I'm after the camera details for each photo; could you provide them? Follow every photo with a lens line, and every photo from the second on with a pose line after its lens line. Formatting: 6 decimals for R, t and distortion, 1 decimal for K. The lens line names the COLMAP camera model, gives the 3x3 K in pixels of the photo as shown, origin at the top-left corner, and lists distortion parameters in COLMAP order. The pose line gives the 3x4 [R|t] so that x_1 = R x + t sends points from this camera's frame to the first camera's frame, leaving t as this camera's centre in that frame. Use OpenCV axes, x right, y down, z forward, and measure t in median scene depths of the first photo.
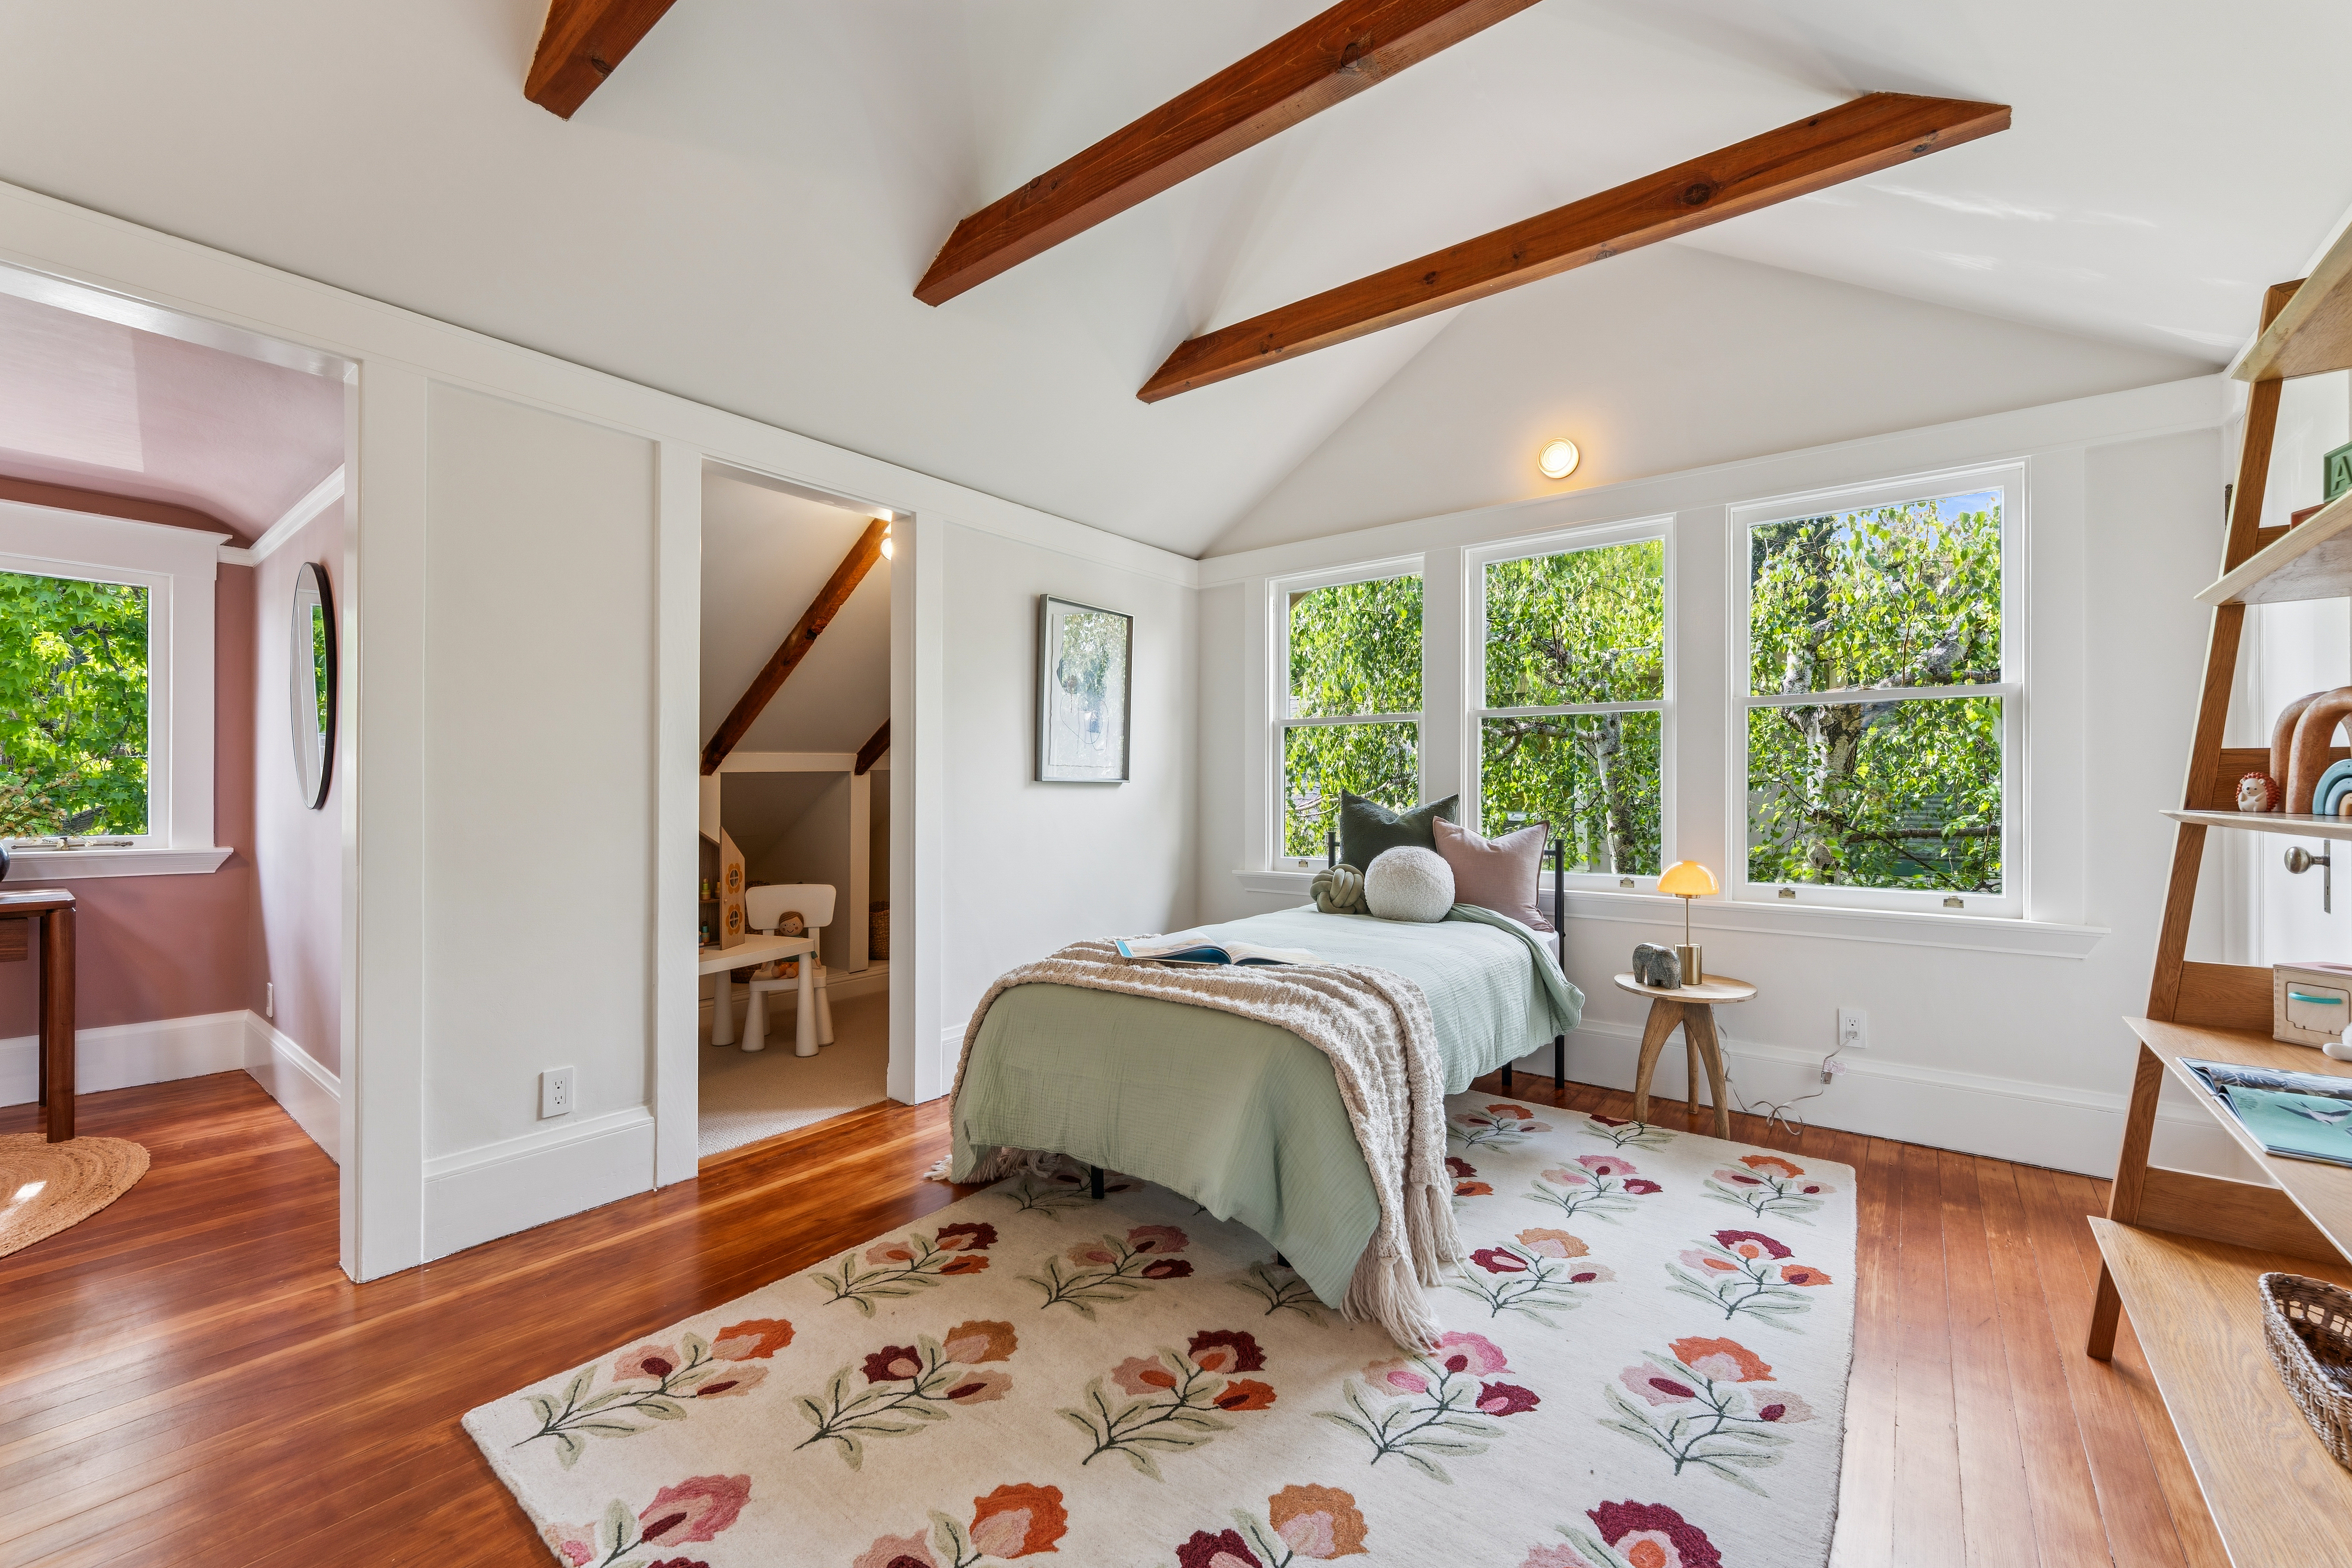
lens RADIAL K [[944.1, 0, 1176.0], [0, 944.1, 784.0], [0, 0, 1]] dist [0.001772, -0.000156]
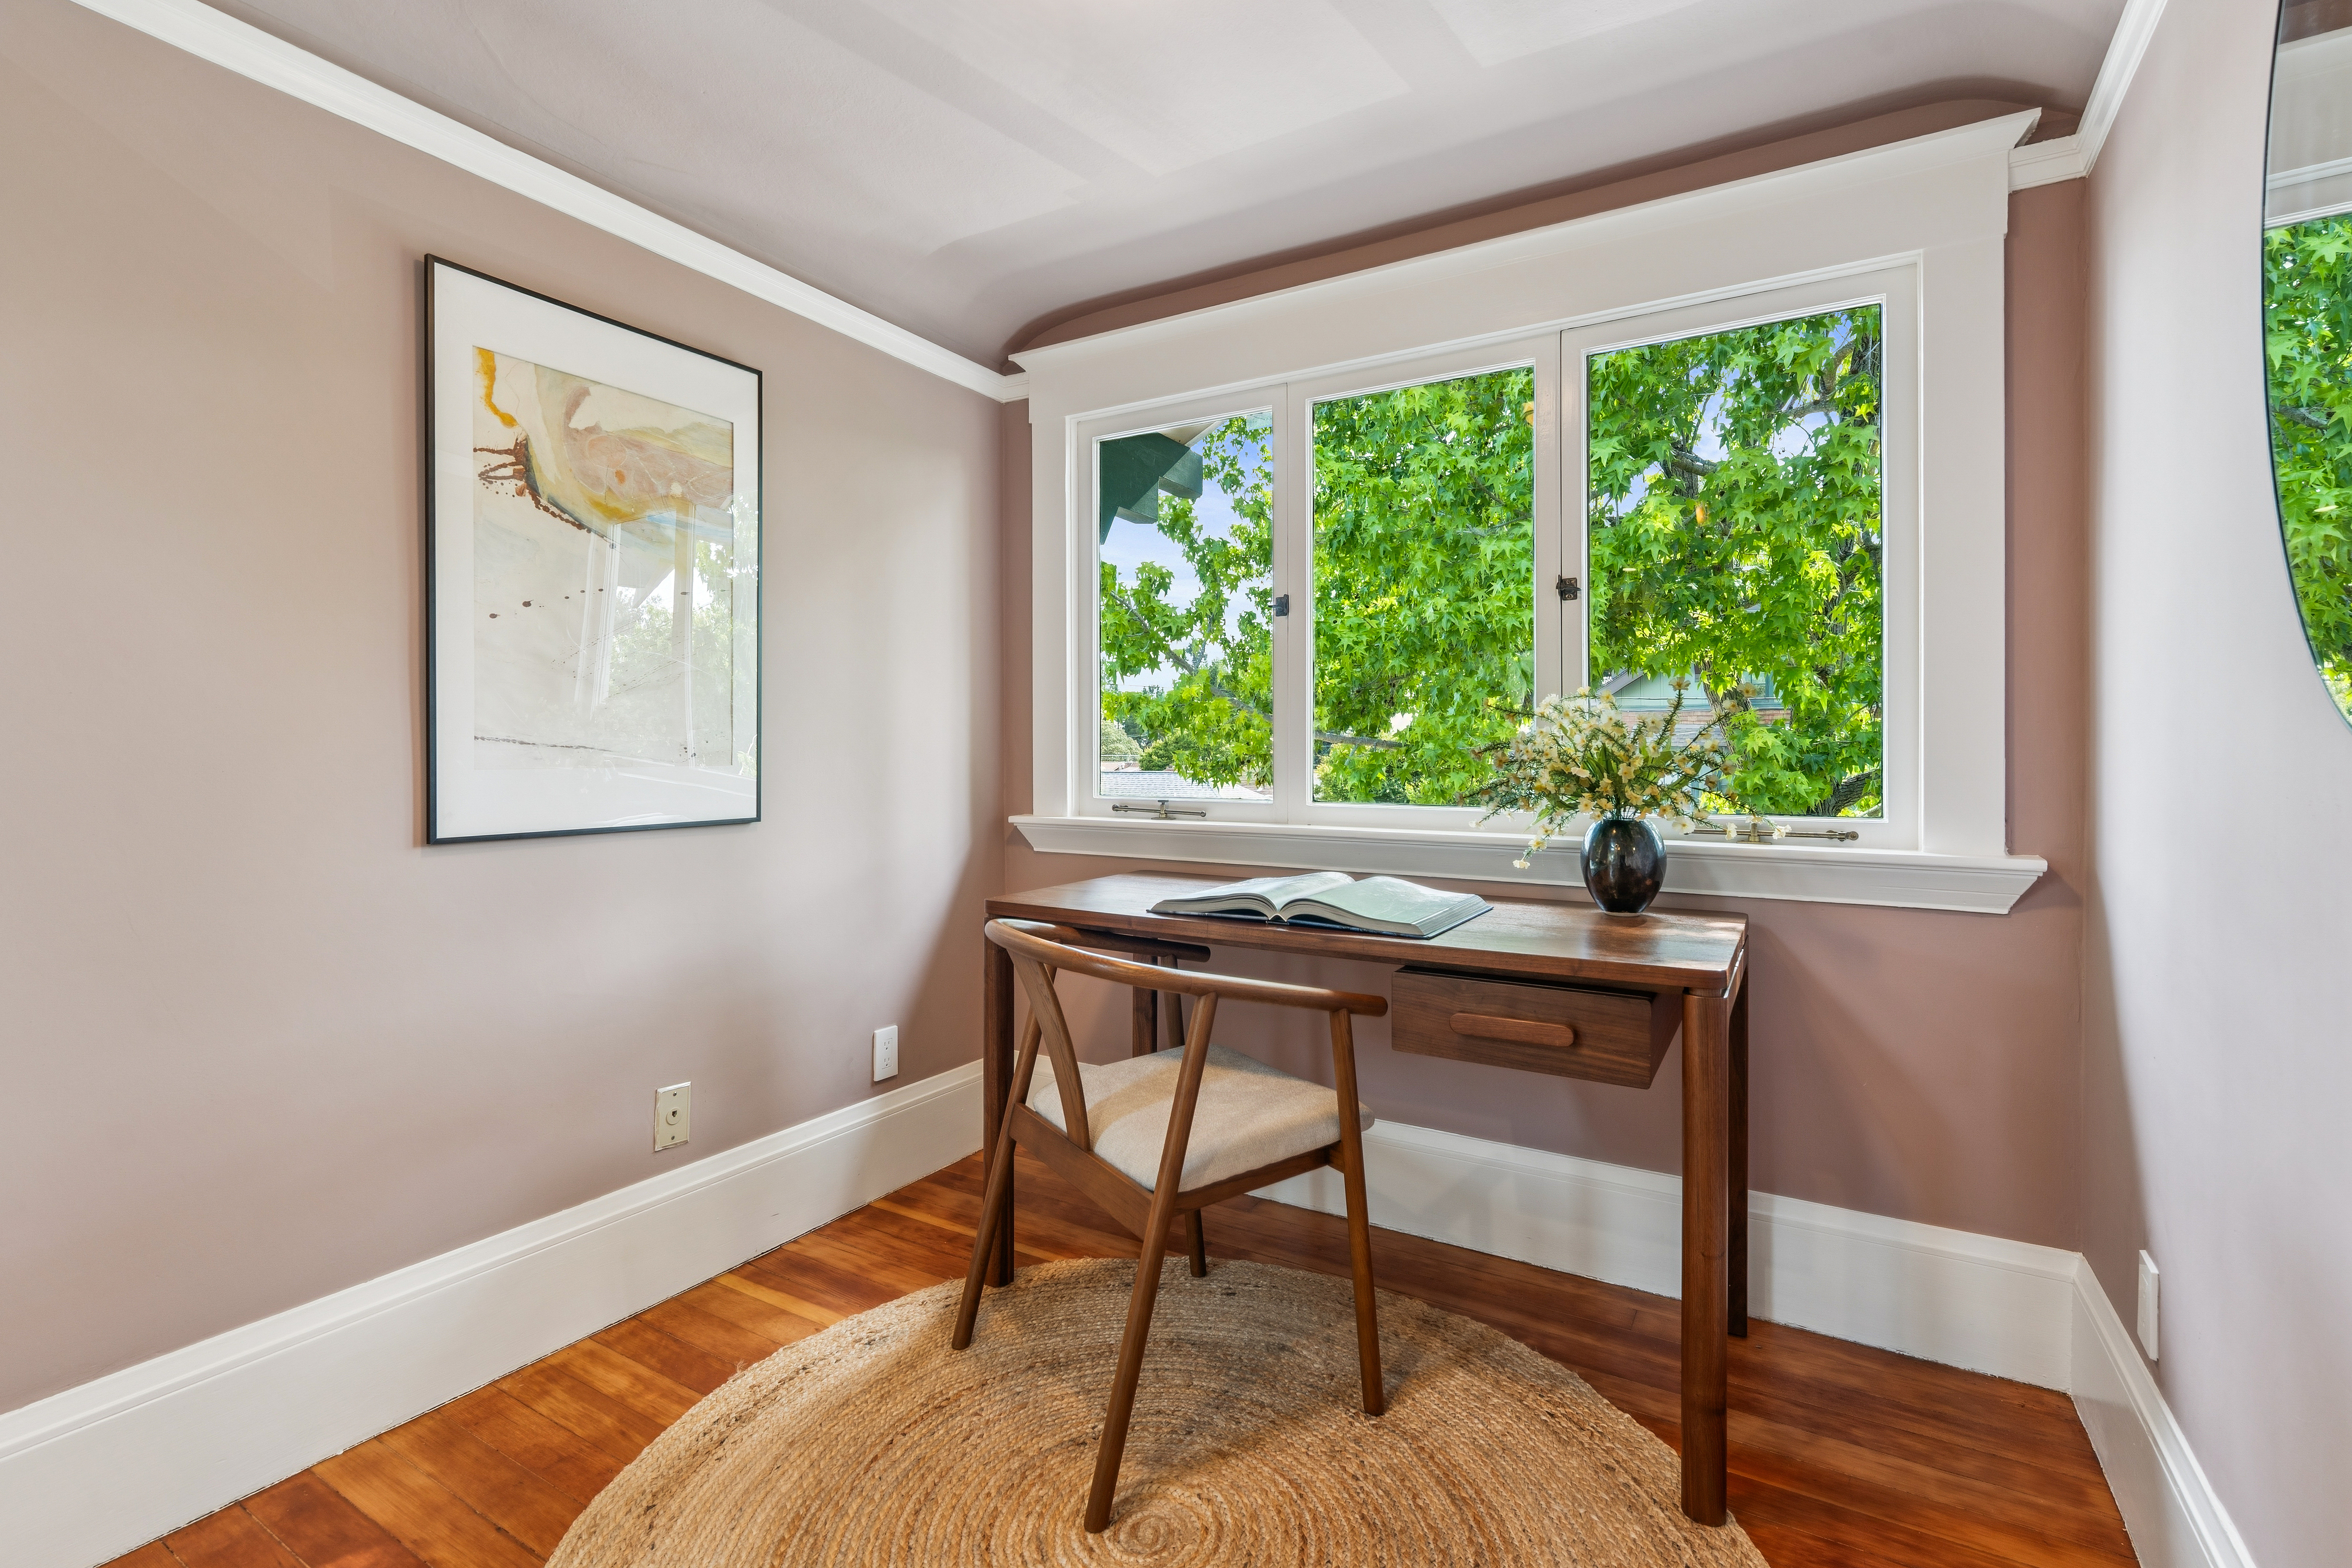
lens RADIAL K [[1072.8, 0, 1180.4], [0, 1072.8, 772.6], [0, 0, 1]] dist [-0.002236, 0.000017]
pose [[0.123827, 0.005059, -0.992291, -0.568390], [0.013310, 0.999889, 0.006759, 0.019594], [0.992215, -0.014044, 0.123746, 0.555489]]
